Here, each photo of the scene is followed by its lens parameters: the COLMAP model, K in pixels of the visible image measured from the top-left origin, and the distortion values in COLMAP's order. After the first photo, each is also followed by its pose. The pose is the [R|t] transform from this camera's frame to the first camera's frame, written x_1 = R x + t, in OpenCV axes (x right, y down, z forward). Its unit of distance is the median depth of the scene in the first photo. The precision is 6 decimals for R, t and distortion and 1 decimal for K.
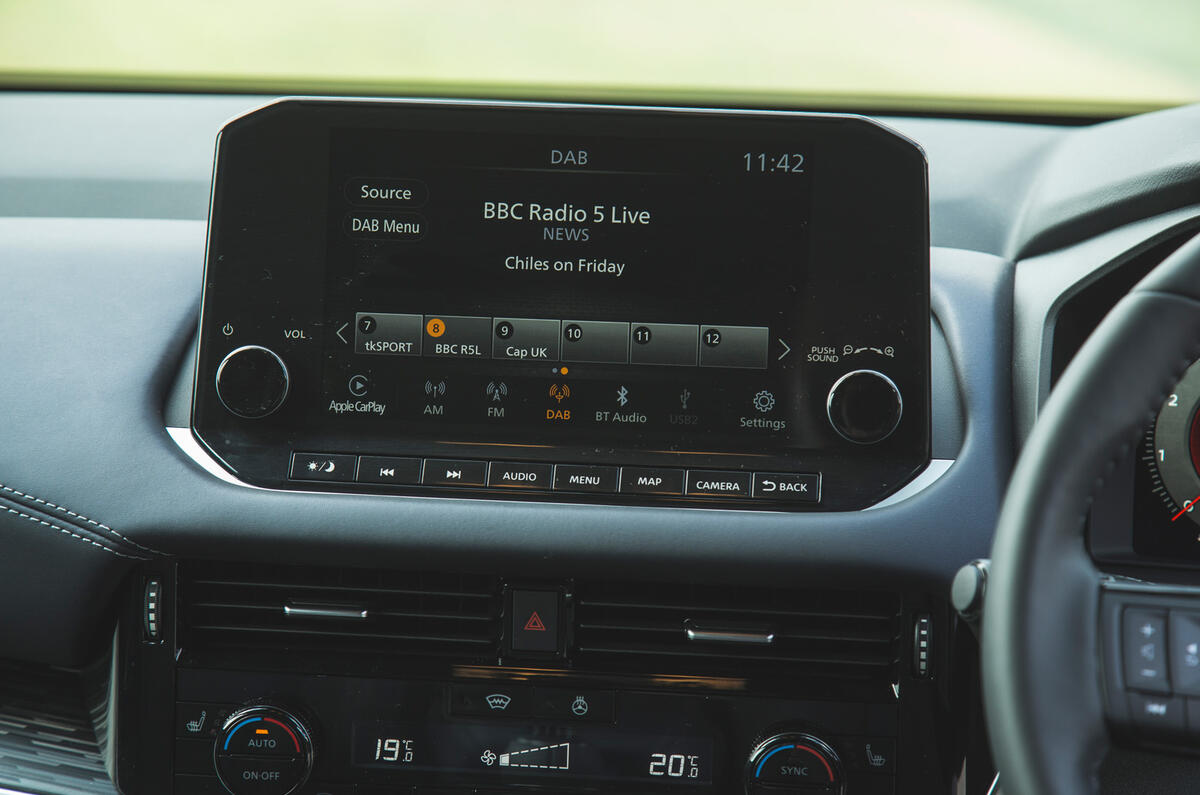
lens RADIAL K [[3379.5, 0, 576.3], [0, 3379.5, 400.2], [0, 0, 1]] dist [0.650088, -0.332095]
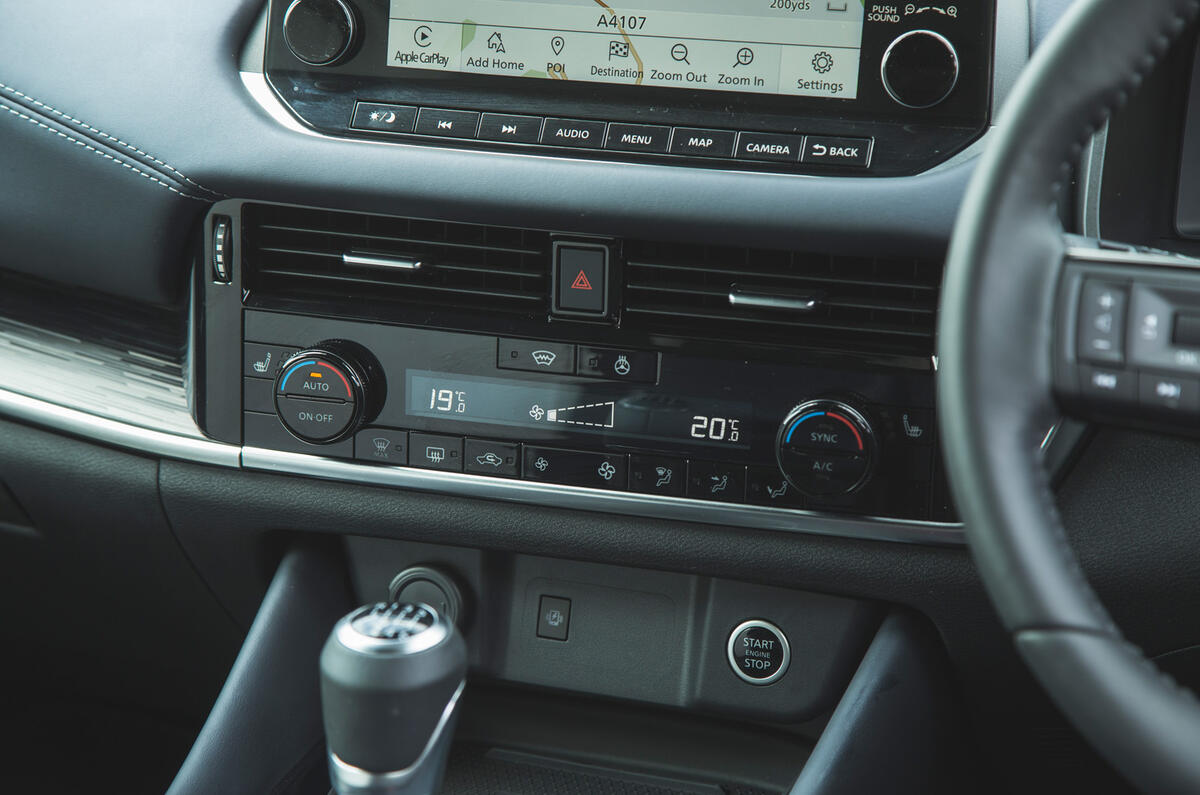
lens RADIAL K [[3379.5, 0, 576.3], [0, 3379.5, 400.2], [0, 0, 1]] dist [0.650088, -0.332095]
pose [[0.982593, 0.045715, -0.180060, 0.167076], [-0.029055, 0.995139, 0.094098, 0.006771], [0.183486, -0.087228, 0.979145, 0.021374]]
